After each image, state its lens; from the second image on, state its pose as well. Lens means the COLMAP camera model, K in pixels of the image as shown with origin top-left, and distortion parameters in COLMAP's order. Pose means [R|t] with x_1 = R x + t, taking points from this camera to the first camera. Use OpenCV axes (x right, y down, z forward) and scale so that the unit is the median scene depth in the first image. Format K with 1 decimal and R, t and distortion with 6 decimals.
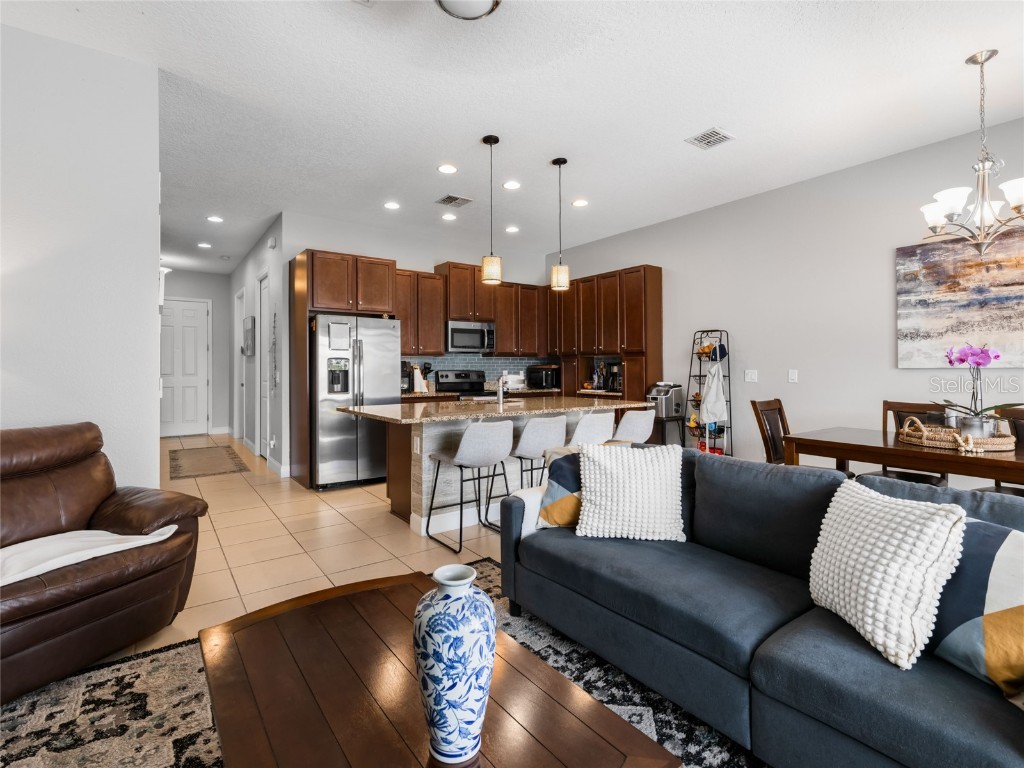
lens RADIAL K [[494.0, 0, 495.7], [0, 494.0, 362.8], [0, 0, 1]] dist [-0.004608, -0.000888]
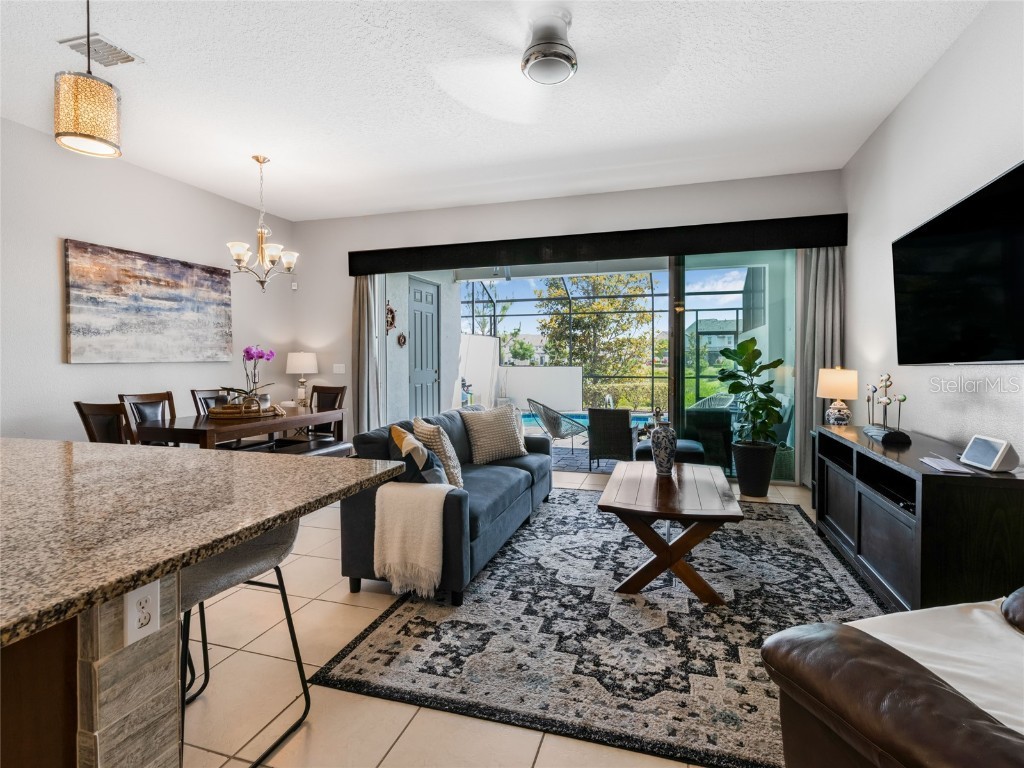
lens RADIAL K [[490.5, 0, 520.9], [0, 490.5, 365.8], [0, 0, 1]] dist [-0.000100, -0.000168]
pose [[-0.620700, -0.005260, 0.784031, -0.395662], [-0.001507, 0.999984, 0.005516, 0.007329], [-0.784047, 0.002242, -0.620698, 0.730756]]
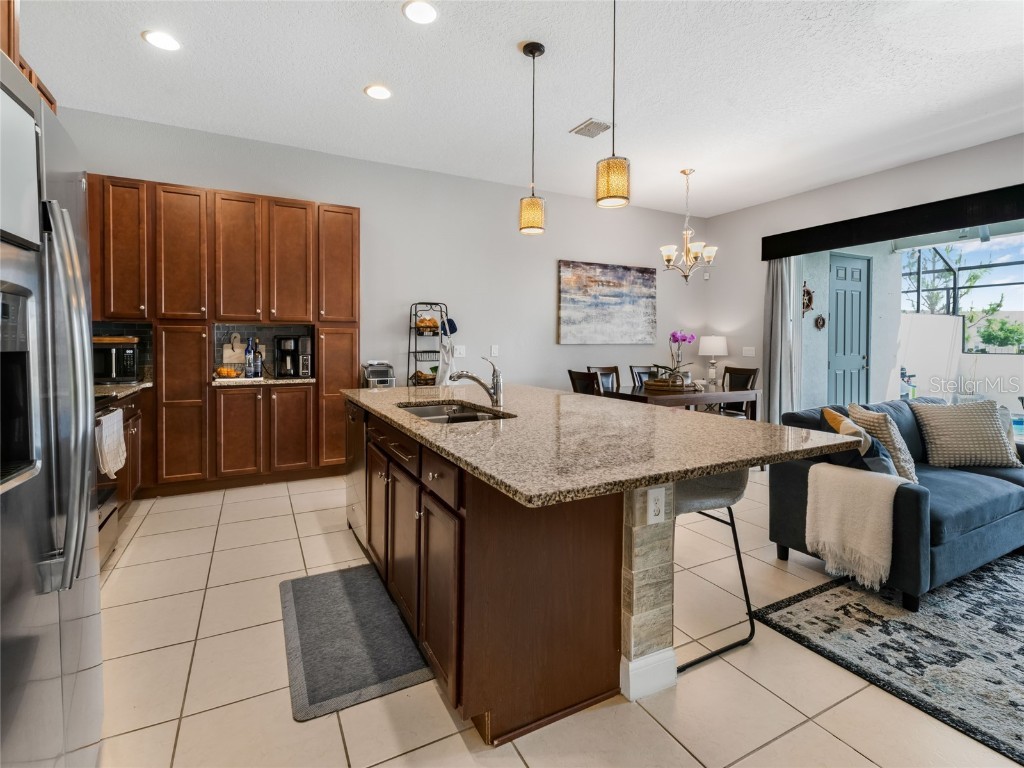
lens RADIAL K [[471.8, 0, 499.1], [0, 471.8, 348.7], [0, 0, 1]] dist [0.011208, -0.004504]
pose [[0.139731, -0.008633, 0.990152, -0.457793], [-0.013199, 0.999857, 0.010581, 0.010087], [-0.990102, -0.014547, 0.139597, 0.796031]]
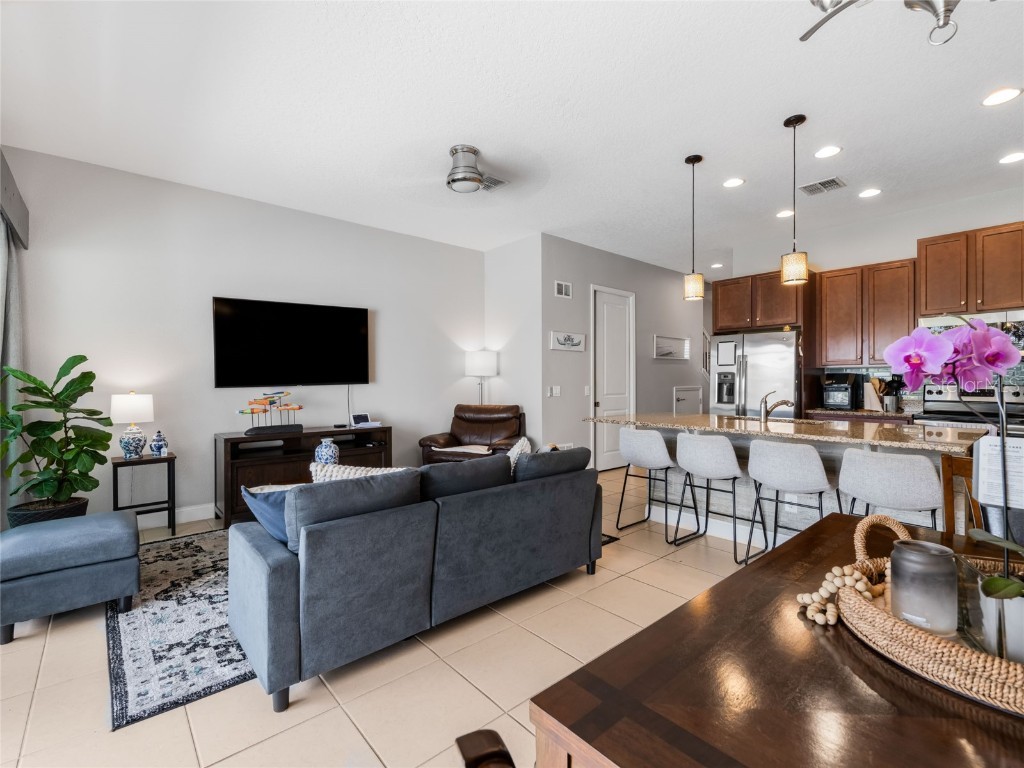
lens RADIAL K [[465.6, 0, 516.0], [0, 465.6, 381.3], [0, 0, 1]] dist [0.002938, 0.000133]
pose [[0.111691, 0.005227, -0.993729, 0.692136], [0.012367, 0.999901, 0.006650, -0.001898], [0.993666, -0.013032, 0.111616, 0.394918]]
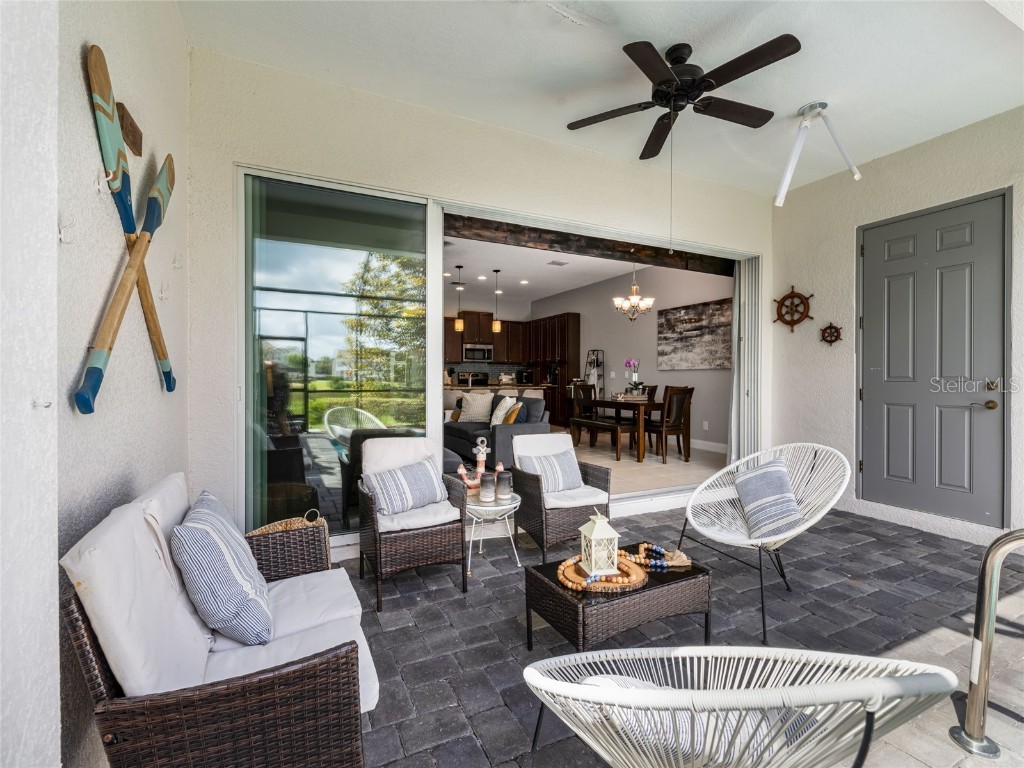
lens RADIAL K [[468.7, 0, 500.5], [0, 468.7, 378.5], [0, 0, 1]] dist [0.003381, 0.000034]
pose [[0.986290, 0.008022, -0.164824, 0.401871], [-0.005814, 0.999887, 0.013874, 0.018766], [0.164917, -0.012725, 0.986225, -0.818567]]
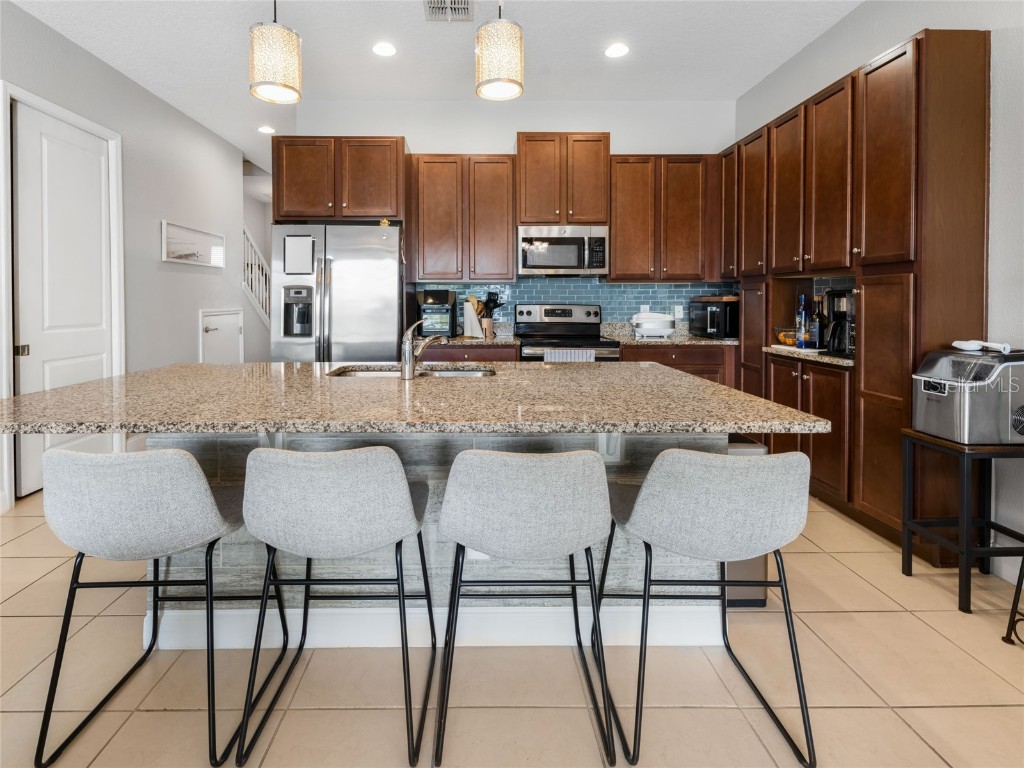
lens RADIAL K [[490.9, 0, 472.8], [0, 490.9, 308.3], [0, 0, 1]] dist [0.004290, 0.000142]
pose [[0.822431, 0.012810, -0.568720, 0.276193], [0.002815, 0.999643, 0.026587, 0.004803], [0.568857, -0.023467, 0.822101, 0.566726]]
